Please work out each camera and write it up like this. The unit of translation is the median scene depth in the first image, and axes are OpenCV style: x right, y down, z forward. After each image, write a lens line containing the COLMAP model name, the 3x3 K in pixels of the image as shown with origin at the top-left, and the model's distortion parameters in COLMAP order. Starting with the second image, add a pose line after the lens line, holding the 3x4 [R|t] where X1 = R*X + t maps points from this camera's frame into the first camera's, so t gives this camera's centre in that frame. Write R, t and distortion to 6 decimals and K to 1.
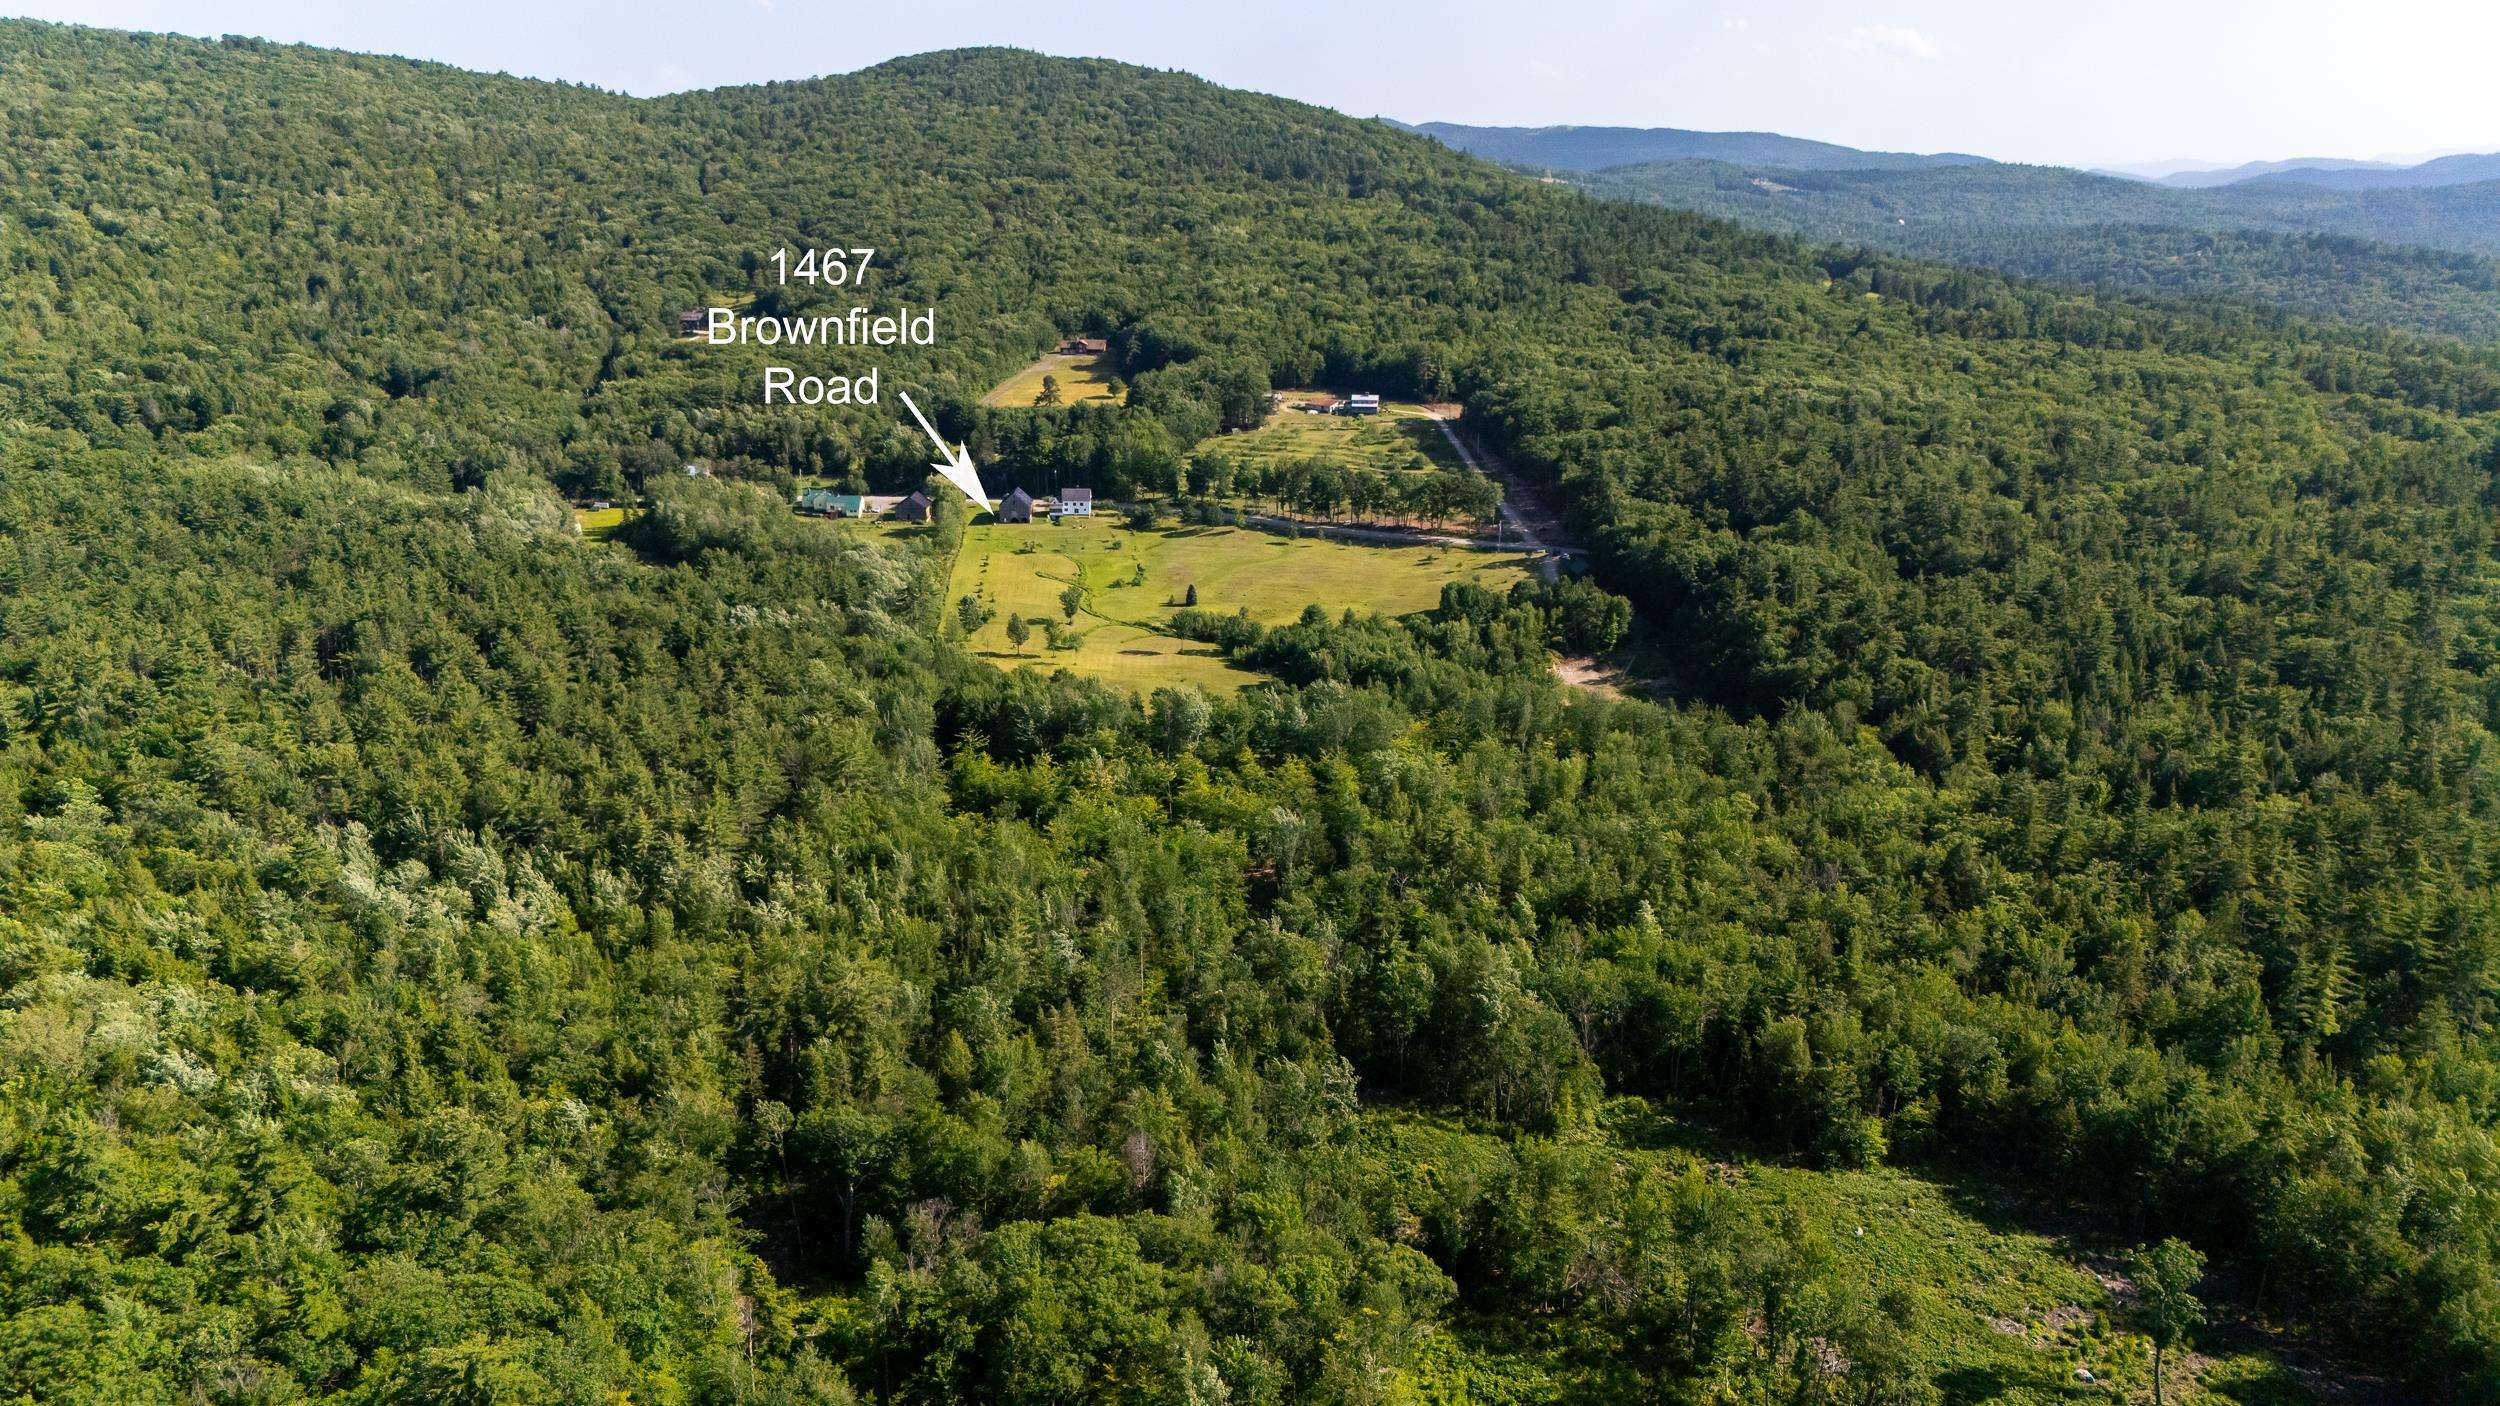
lens RADIAL K [[1846.9, 0, 1251.7], [0, 1846.9, 711.0], [0, 0, 1]] dist [0.070682, -0.072422]
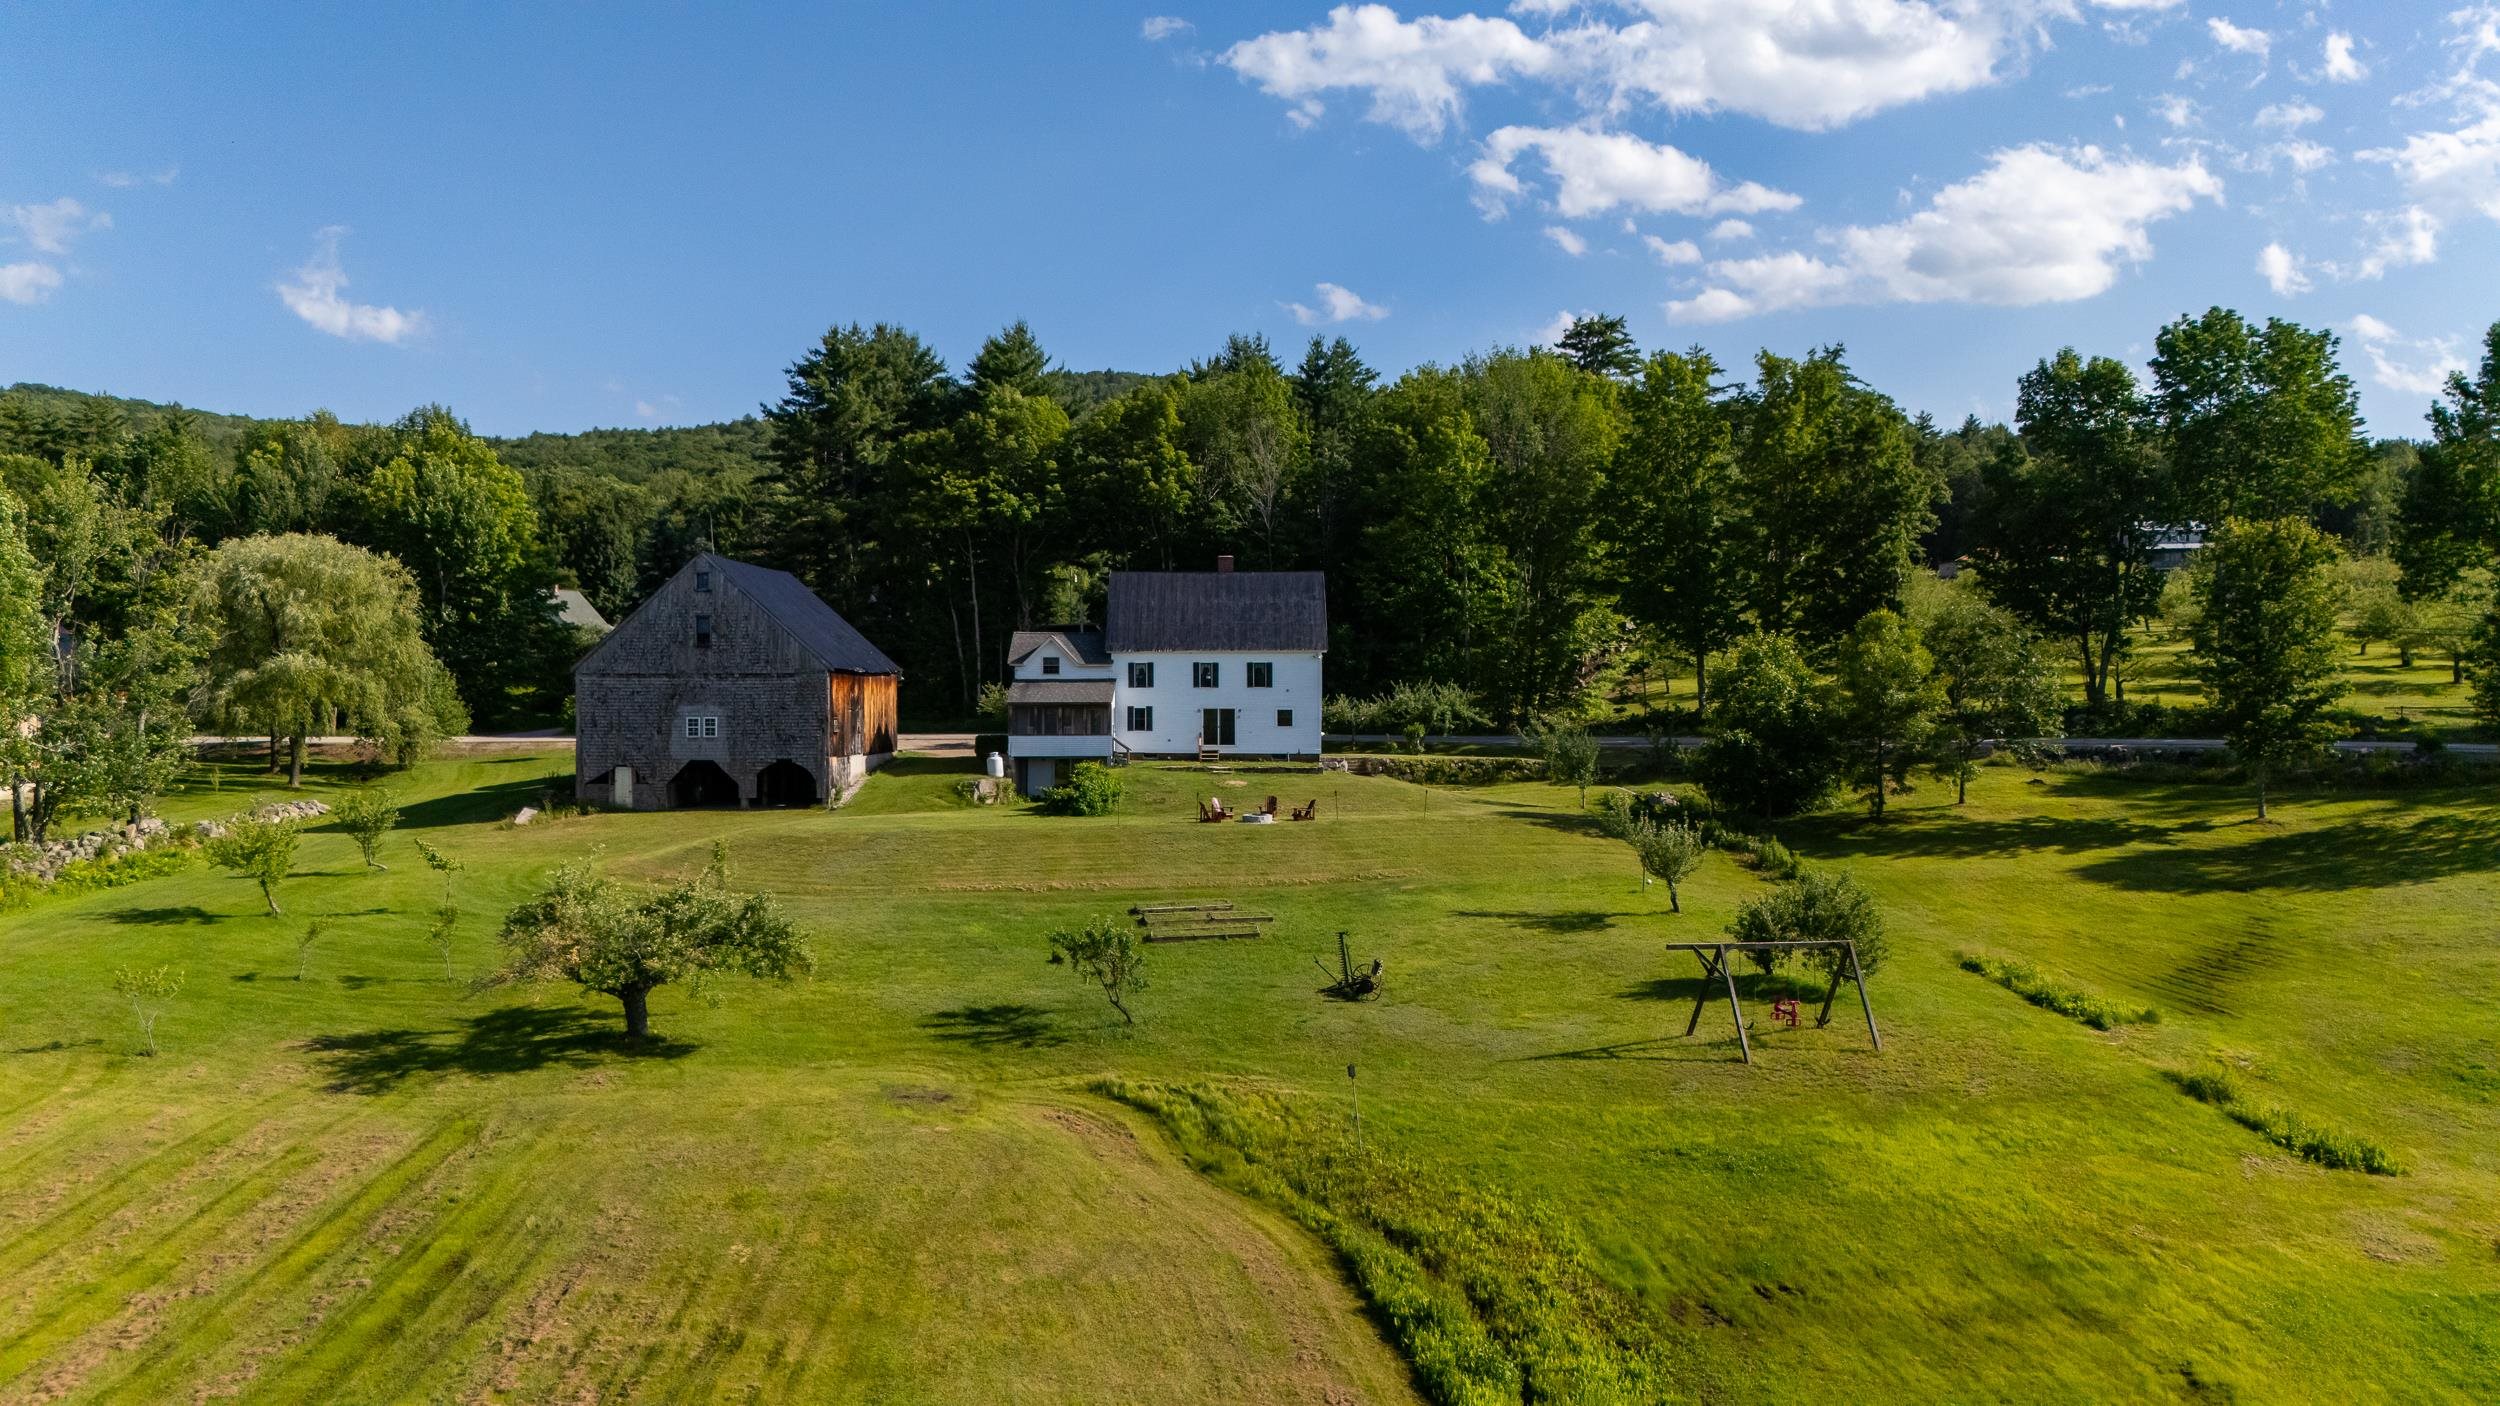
lens RADIAL K [[1846.9, 0, 1261.8], [0, 1846.9, 706.0], [0, 0, 1]] dist [0.070682, -0.072422]
pose [[0.999539, -0.010351, -0.028539, -0.088407], [0.002035, 0.960813, -0.277190, -0.074574], [0.030290, 0.277005, 0.960391, 0.879250]]
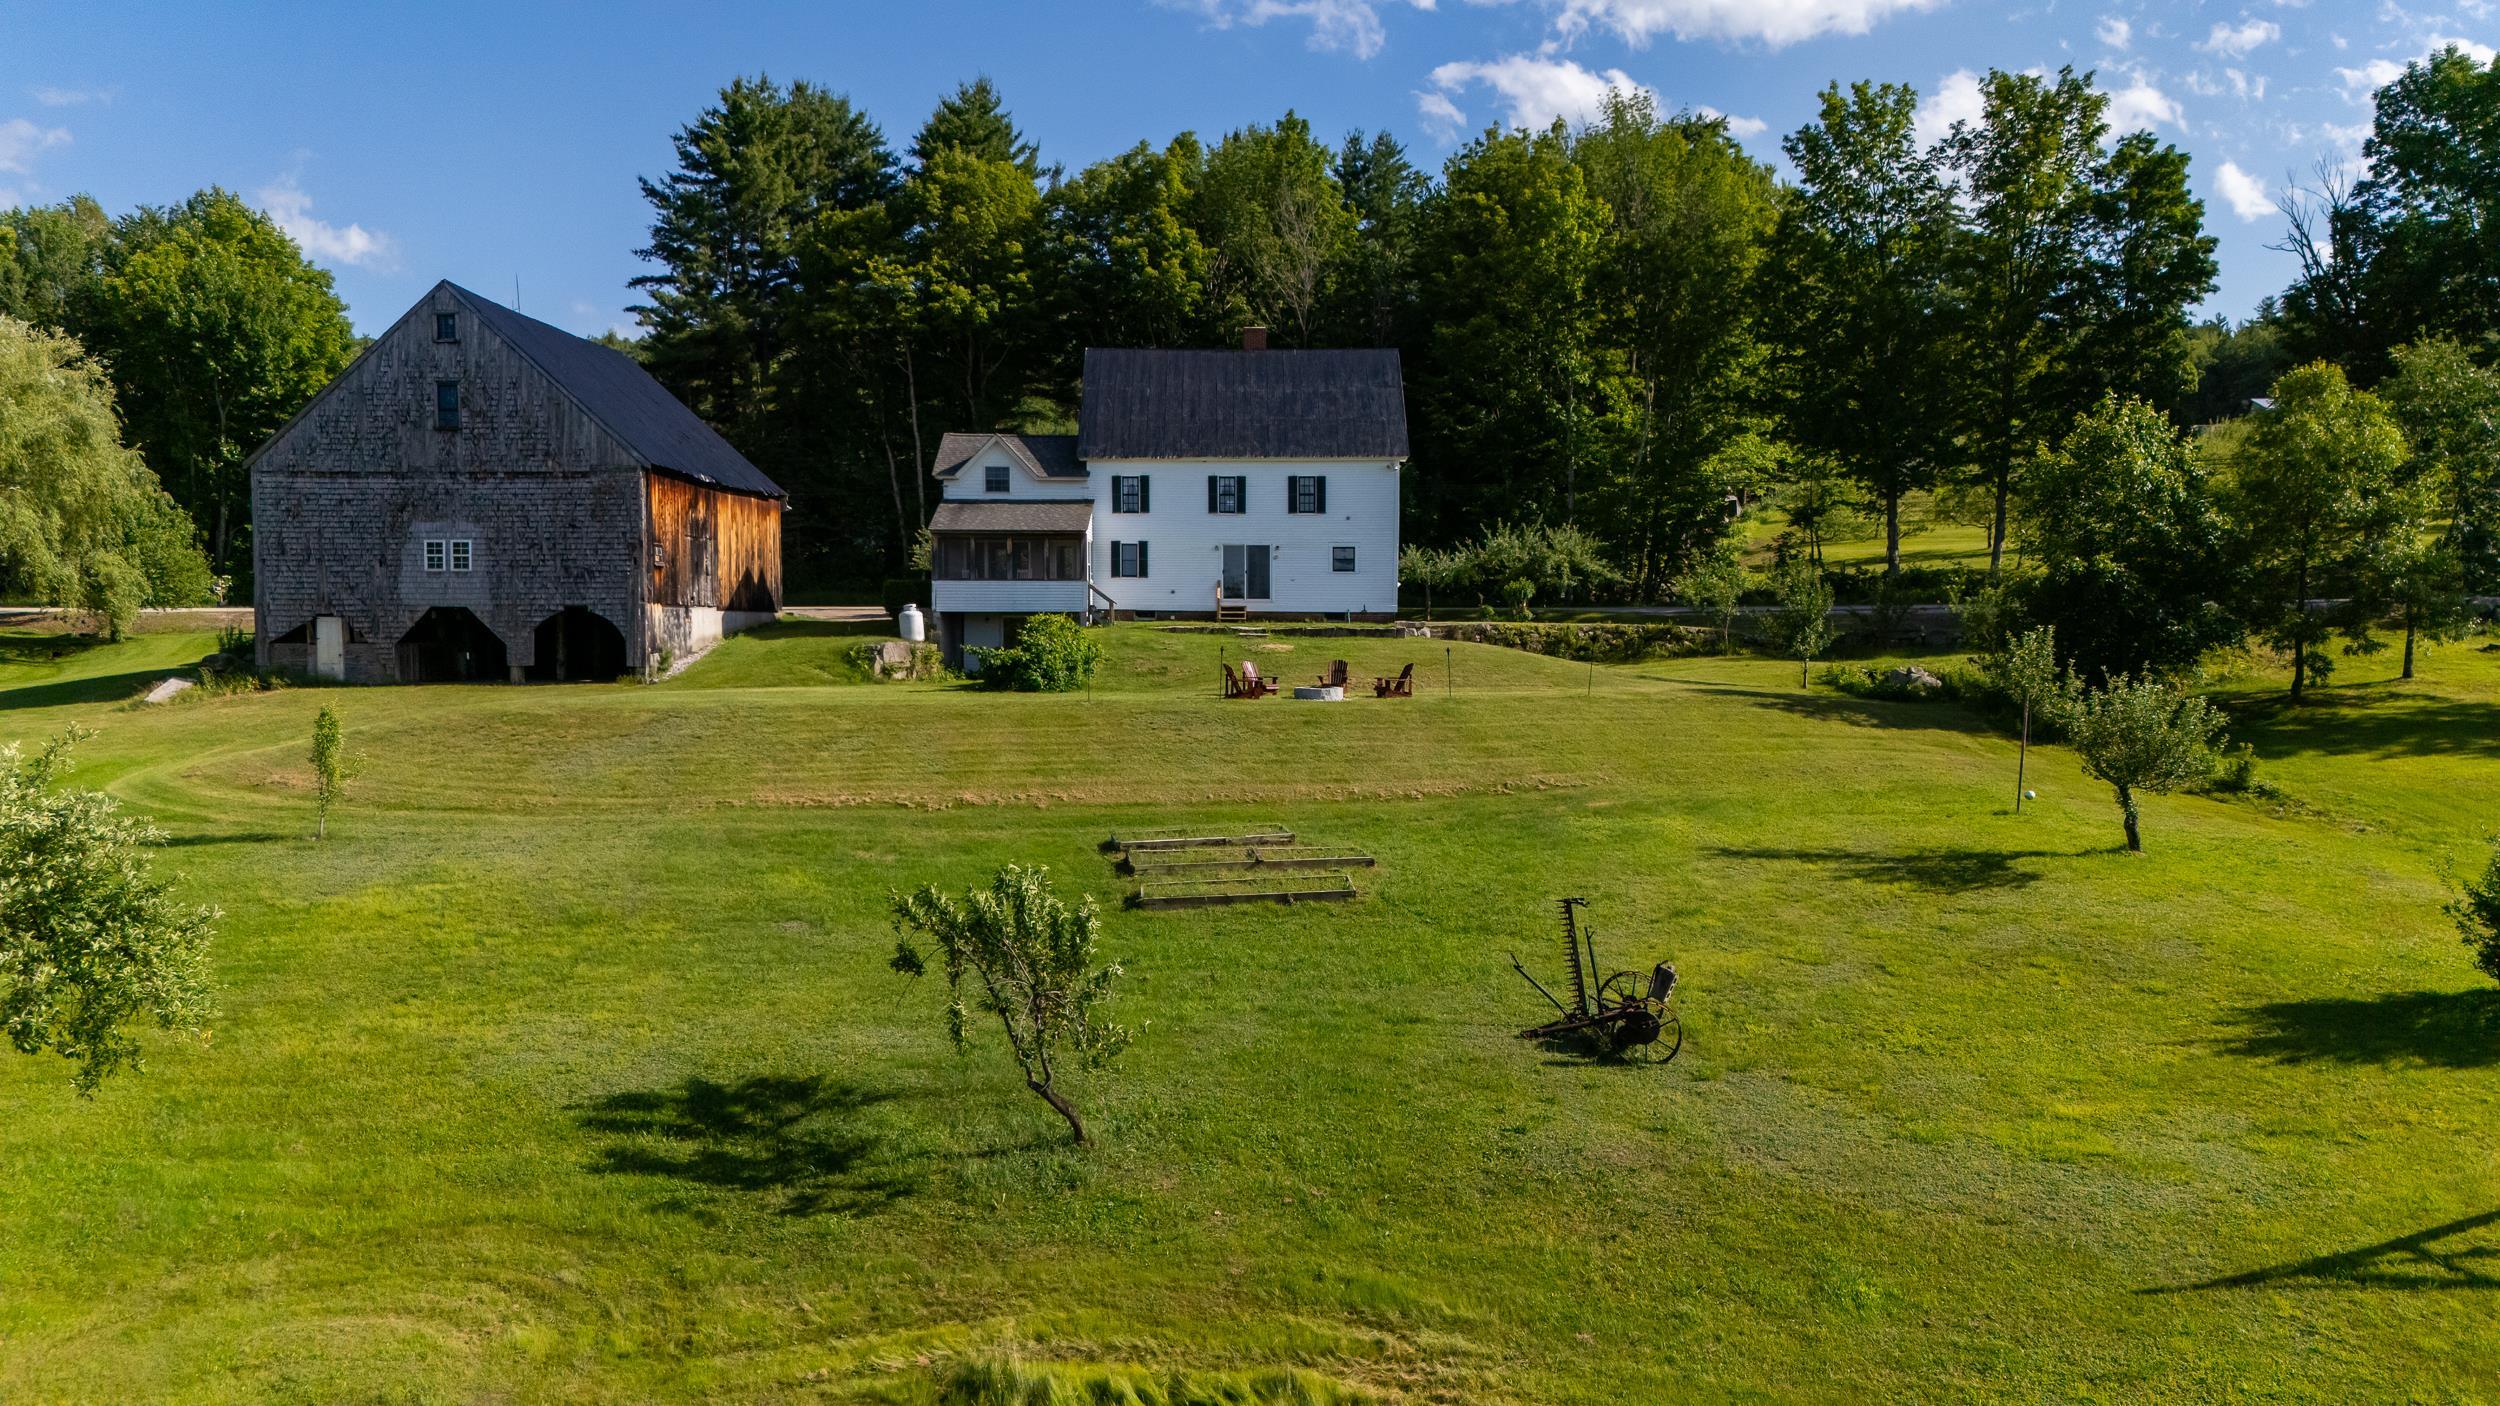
lens RADIAL K [[1846.9, 0, 1254.1], [0, 1846.9, 705.0], [0, 0, 1]] dist [0.070682, -0.072422]
pose [[0.999424, -0.006358, -0.033341, -0.091828], [-0.001831, 0.970773, -0.239993, -0.081768], [0.033893, 0.239916, 0.970202, 0.919793]]
